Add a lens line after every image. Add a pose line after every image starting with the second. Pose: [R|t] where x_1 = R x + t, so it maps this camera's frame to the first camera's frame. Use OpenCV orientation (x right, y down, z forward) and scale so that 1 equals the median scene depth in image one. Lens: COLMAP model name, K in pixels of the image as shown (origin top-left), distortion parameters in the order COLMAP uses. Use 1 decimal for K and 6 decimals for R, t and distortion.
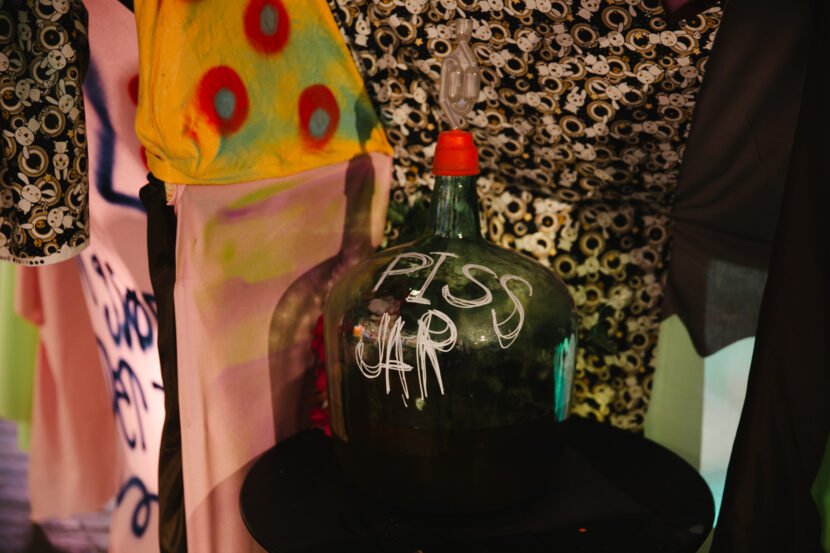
lens RADIAL K [[1326.7, 0, 416.3], [0, 1326.7, 276.5], [0, 0, 1]] dist [0.100287, 0.000000]
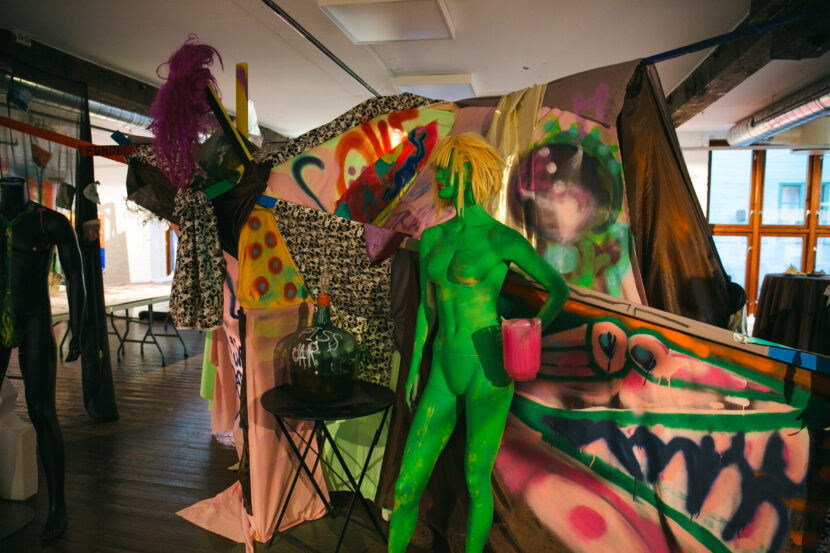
lens RADIAL K [[580.1, 0, 415.0], [0, 580.1, 272.6], [0, 0, 1]] dist [-0.095116, -0.001001]
pose [[0.999682, 0.007694, 0.024034, 0.222339], [-0.003184, 0.983232, -0.182329, 0.110018], [-0.025034, 0.182194, 0.982944, -0.524920]]
